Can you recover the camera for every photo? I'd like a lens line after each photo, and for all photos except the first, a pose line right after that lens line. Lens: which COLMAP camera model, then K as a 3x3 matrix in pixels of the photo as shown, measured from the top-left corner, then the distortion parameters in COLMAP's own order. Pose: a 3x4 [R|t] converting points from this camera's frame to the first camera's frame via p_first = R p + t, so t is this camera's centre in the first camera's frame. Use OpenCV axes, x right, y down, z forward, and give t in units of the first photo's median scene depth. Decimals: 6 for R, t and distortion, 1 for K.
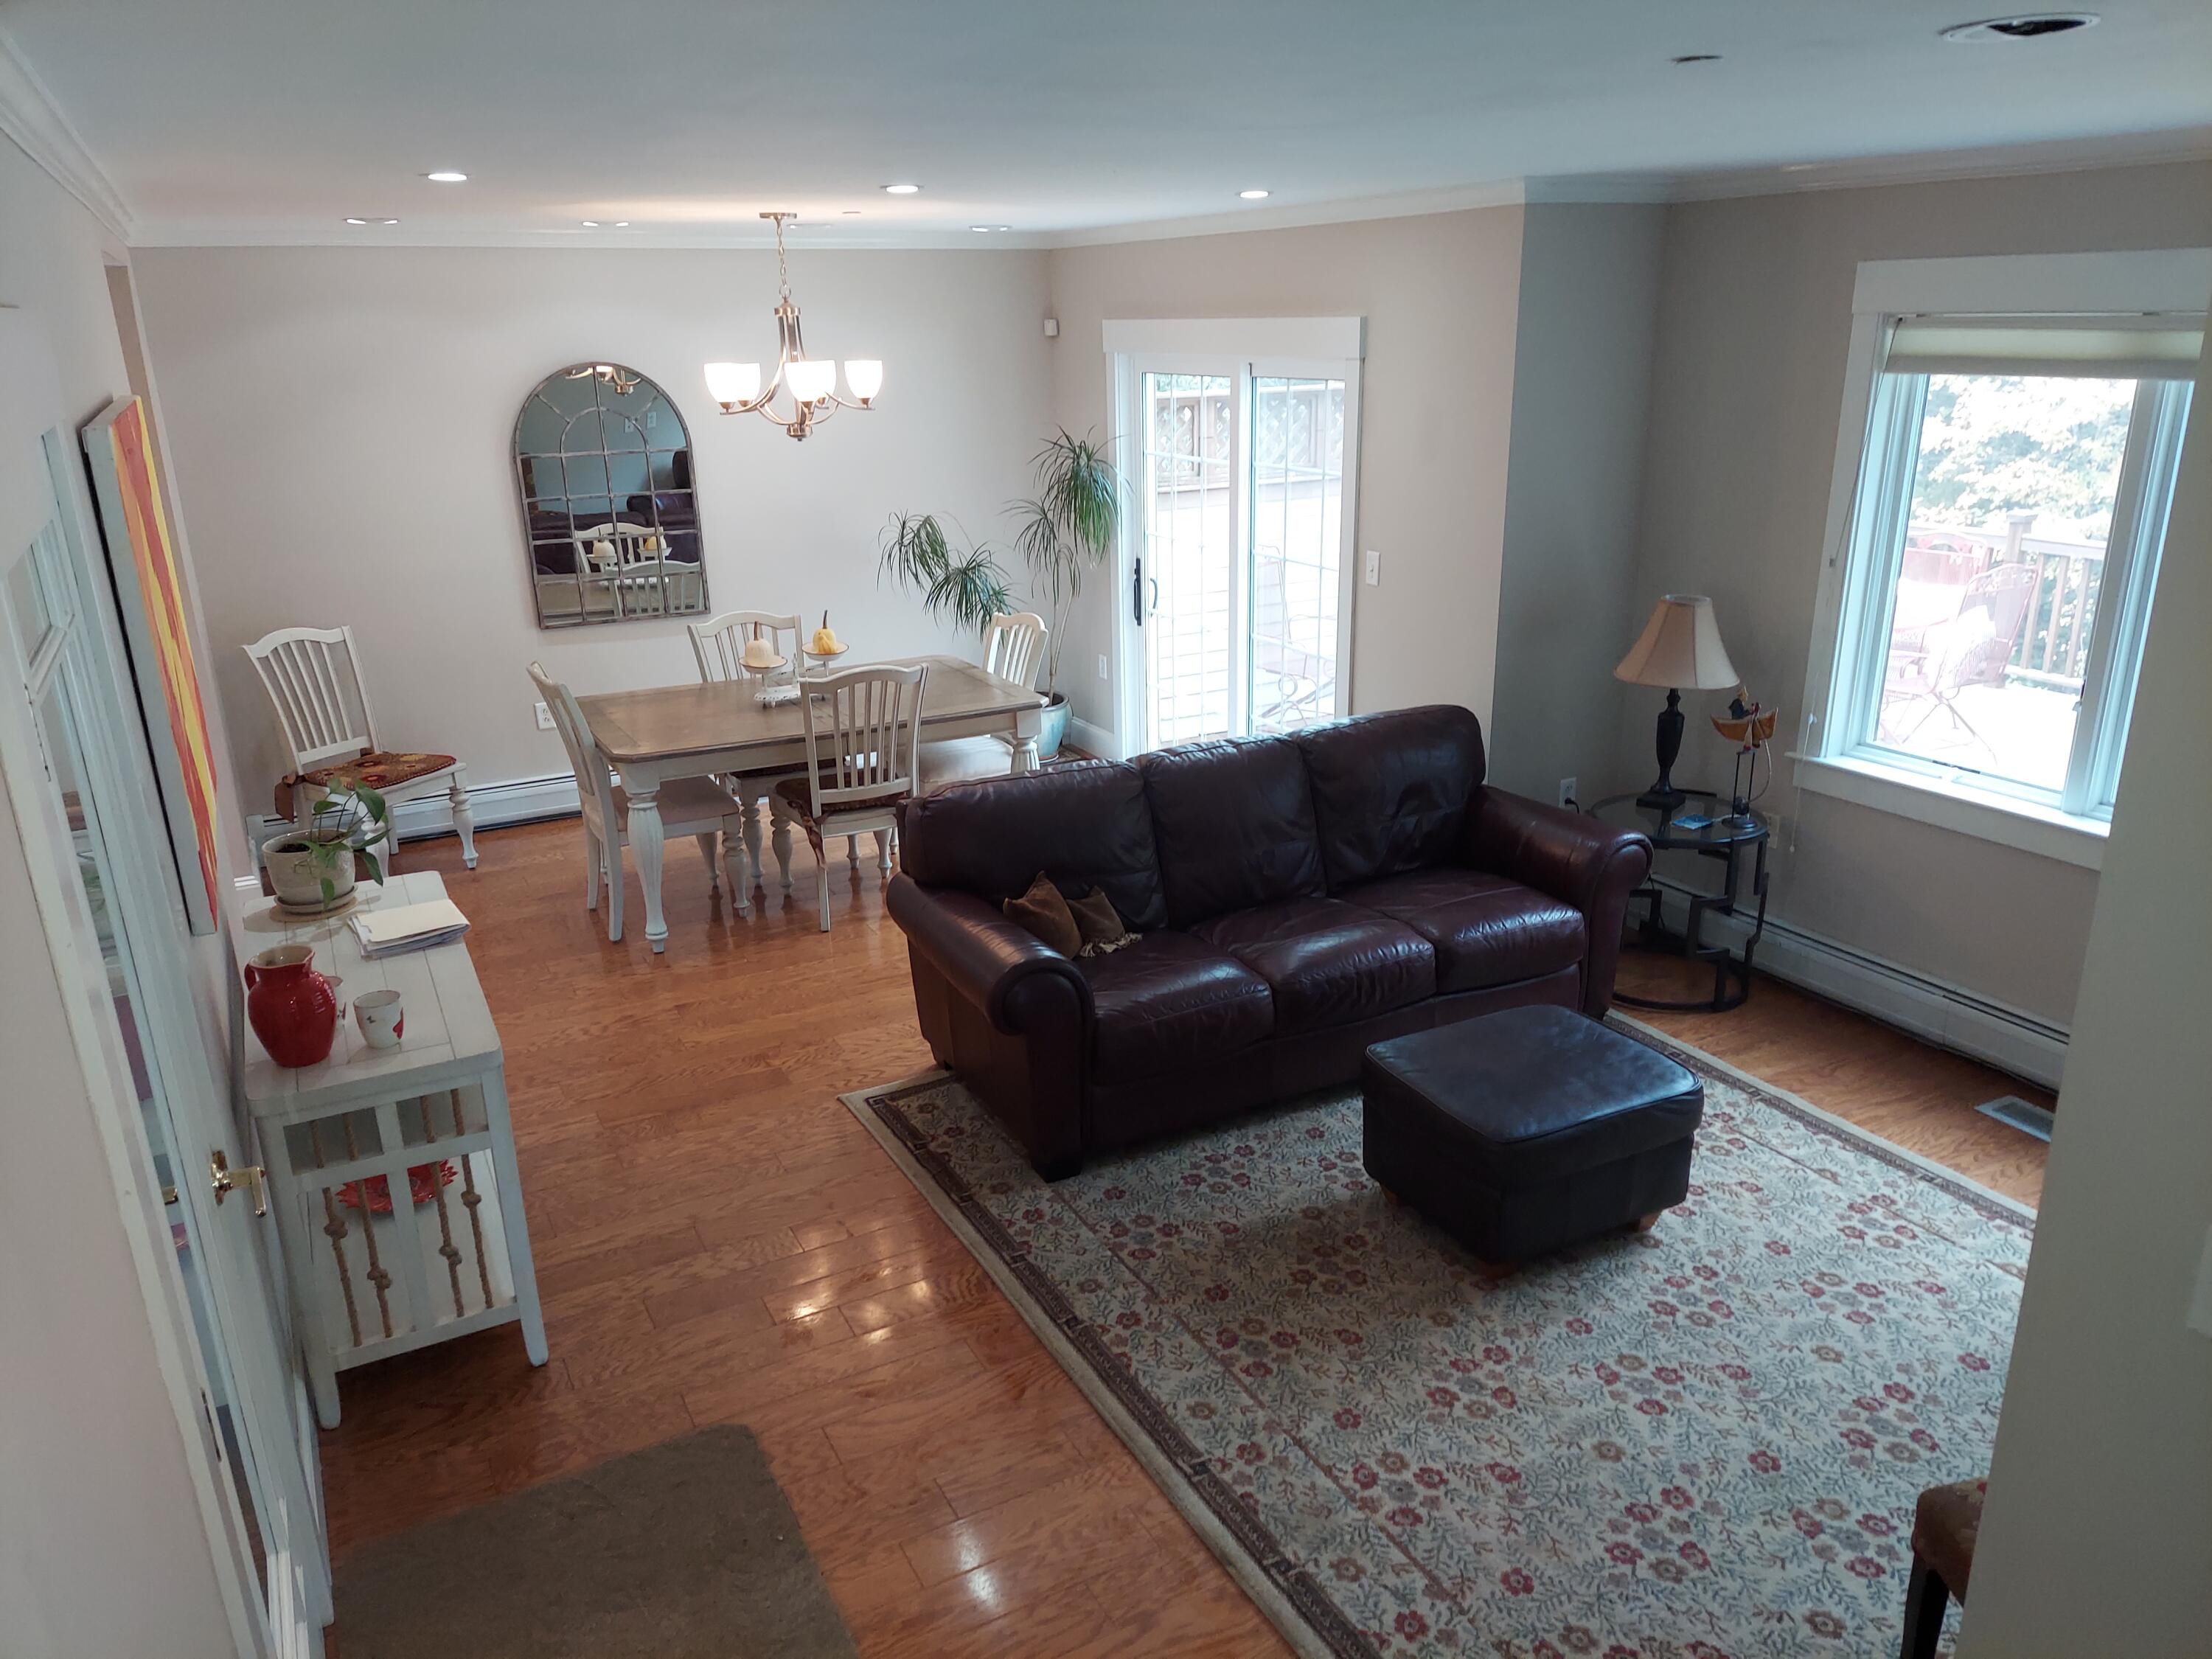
lens RADIAL K [[1556.4, 0, 1106.4], [0, 1556.4, 836.6], [0, 0, 1]] dist [0.004884, 0.000418]
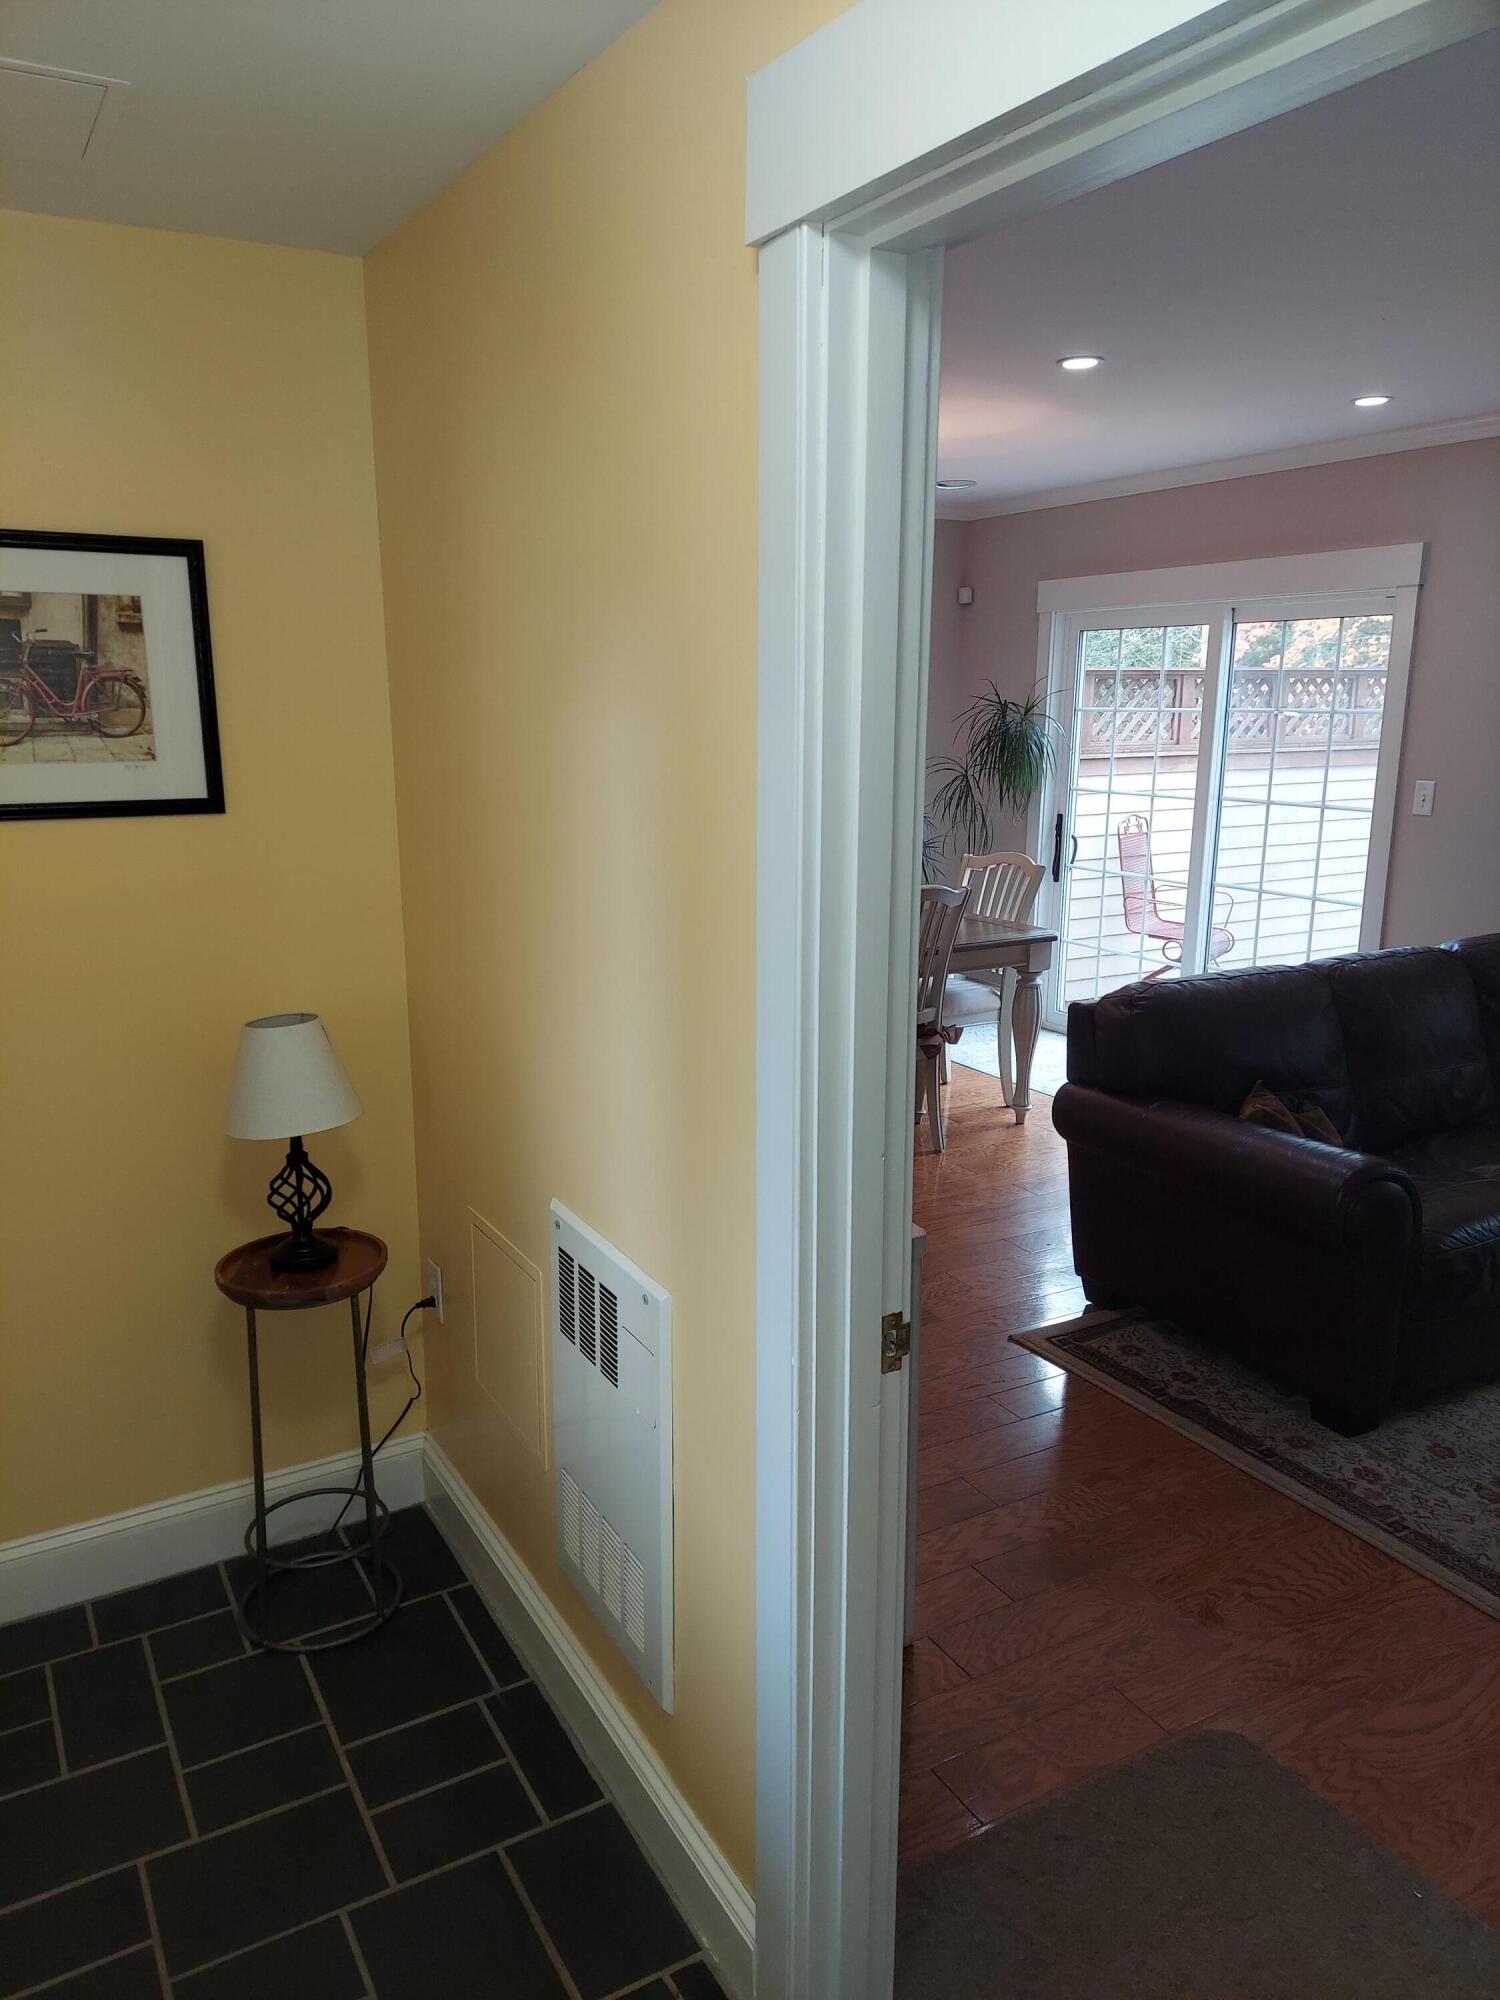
lens RADIAL K [[1407.3, 0, 750.2], [0, 1407.3, 998.5], [0, 0, 1]] dist [0.004884, 0.000418]
pose [[0.999717, 0.010905, 0.021163, -0.260455], [-0.008738, 0.994960, -0.099894, 0.043382], [-0.022146, 0.099681, 0.994773, 0.140957]]
